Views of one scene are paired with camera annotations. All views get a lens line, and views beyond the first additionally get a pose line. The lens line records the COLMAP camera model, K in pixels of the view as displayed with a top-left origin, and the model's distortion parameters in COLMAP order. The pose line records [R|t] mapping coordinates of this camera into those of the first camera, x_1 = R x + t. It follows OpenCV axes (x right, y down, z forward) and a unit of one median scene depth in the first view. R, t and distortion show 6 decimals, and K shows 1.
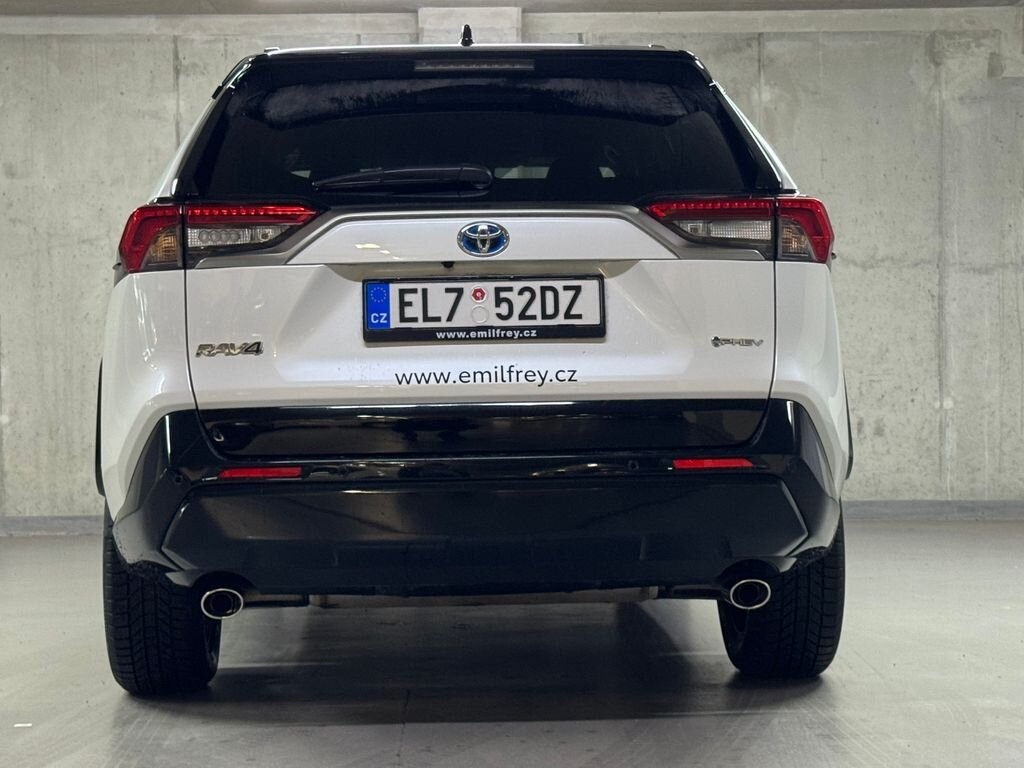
lens RADIAL K [[2040.2, 0, 509.3], [0, 2040.2, 426.6], [0, 0, 1]] dist [0.125952, 0.000000]
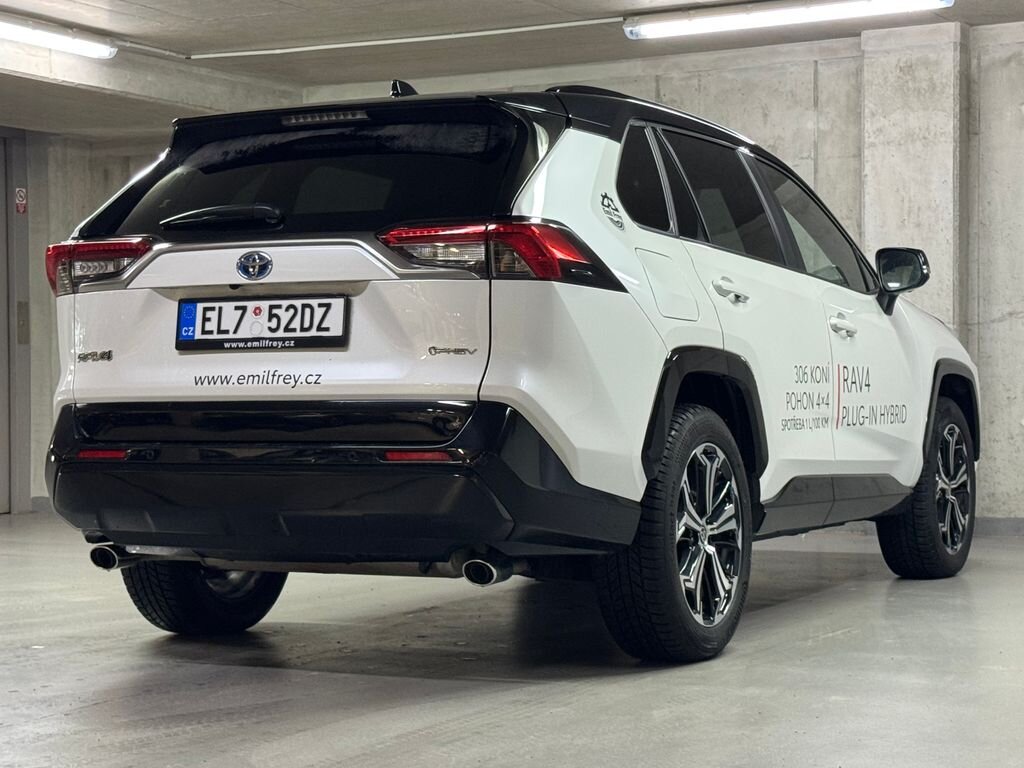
lens RADIAL K [[2040.2, 0, 515.7], [0, 2040.2, 416.3], [0, 0, 1]] dist [0.125952, 0.000000]
pose [[0.869381, 0.015491, -0.493900, 0.315746], [-0.021207, 0.999757, -0.005972, 0.000534], [0.493687, 0.015666, 0.869498, 0.011701]]
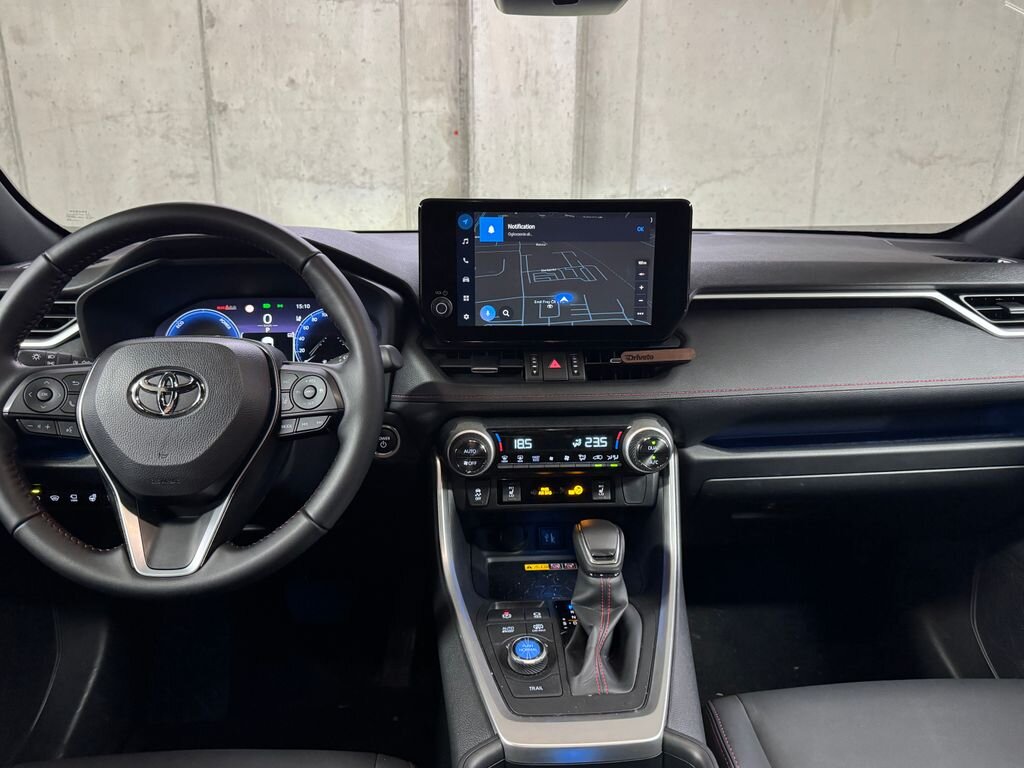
lens RADIAL K [[761.2, 0, 517.1], [0, 761.2, 394.4], [0, 0, 1]] dist [0.016346, -0.024809]
pose [[0.999668, 0.017168, 0.019228, -0.024772], [-0.021545, 0.966012, 0.257598, -0.062224], [-0.014152, -0.257926, 0.966061, 0.629740]]
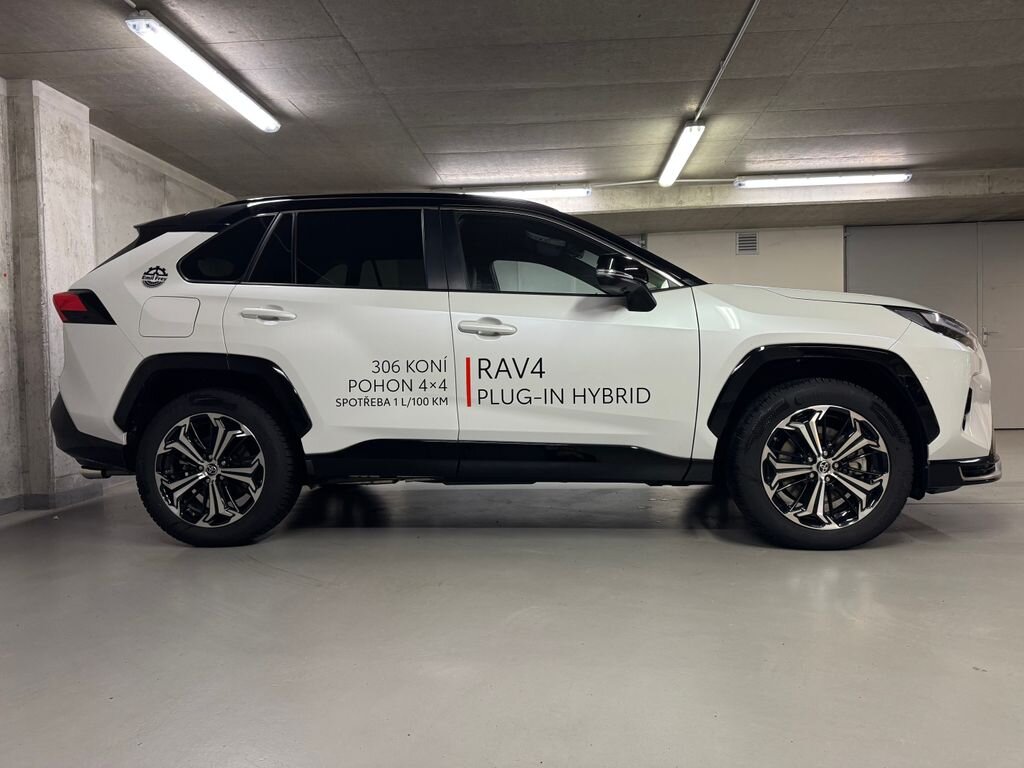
lens RADIAL K [[726.4, 0, 509.0], [0, 726.4, 391.1], [0, 0, 1]] dist [0.026238, -0.032909]
pose [[0.107682, -0.021195, 0.993959, -0.438233], [0.050630, 0.998592, 0.015809, -0.012719], [-0.992895, 0.048622, 0.108604, 0.672397]]
